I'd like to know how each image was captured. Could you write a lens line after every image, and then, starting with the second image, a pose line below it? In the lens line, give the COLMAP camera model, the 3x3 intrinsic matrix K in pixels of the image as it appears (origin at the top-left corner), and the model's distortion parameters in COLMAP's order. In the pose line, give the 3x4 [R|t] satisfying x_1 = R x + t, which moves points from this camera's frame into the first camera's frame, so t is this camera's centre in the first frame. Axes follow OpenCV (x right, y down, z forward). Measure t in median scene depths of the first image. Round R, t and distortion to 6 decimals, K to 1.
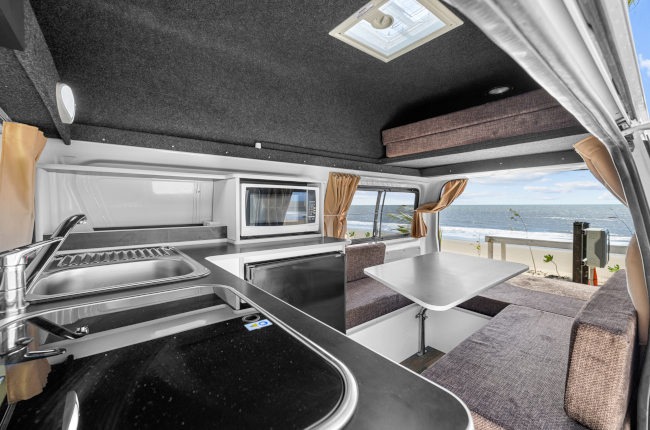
lens RADIAL K [[274.7, 0, 324.1], [0, 274.7, 205.7], [0, 0, 1]] dist [0.000180, 0.000061]
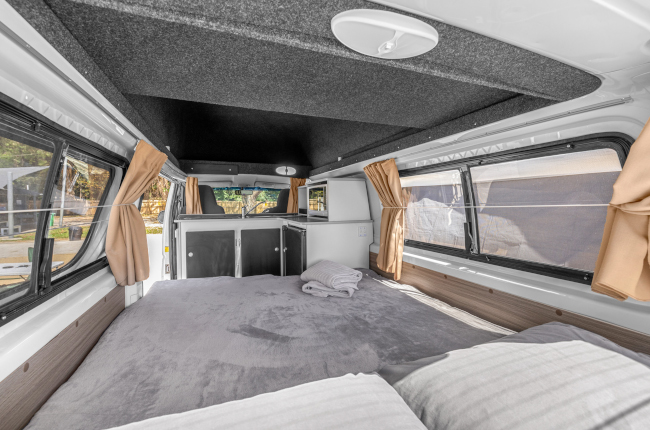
lens RADIAL K [[274.7, 0, 324.1], [0, 274.7, 205.7], [0, 0, 1]] dist [0.000180, 0.000061]
pose [[-0.292140, 0.007201, -0.956349, 1.262800], [0.004043, 0.999972, 0.006295, 0.030128], [0.956367, -0.002028, -0.292161, 1.387679]]
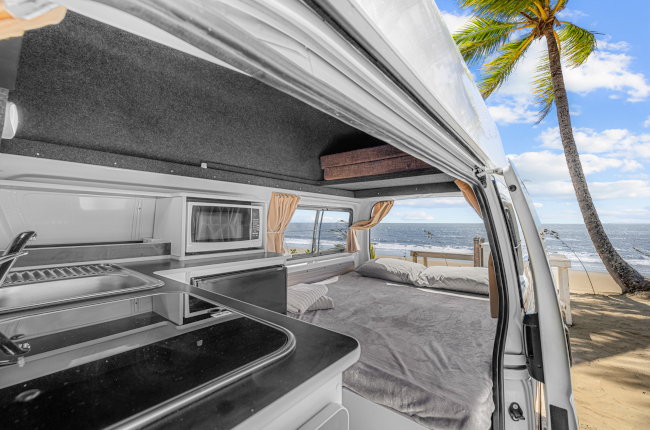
lens RADIAL K [[274.7, 0, 324.1], [0, 274.7, 205.7], [0, 0, 1]] dist [0.000180, 0.000061]
pose [[0.976251, 0.018895, 0.215815, -0.015877], [-0.005295, 0.997972, -0.063427, -0.001857], [-0.216576, 0.060778, 0.974372, -0.113342]]
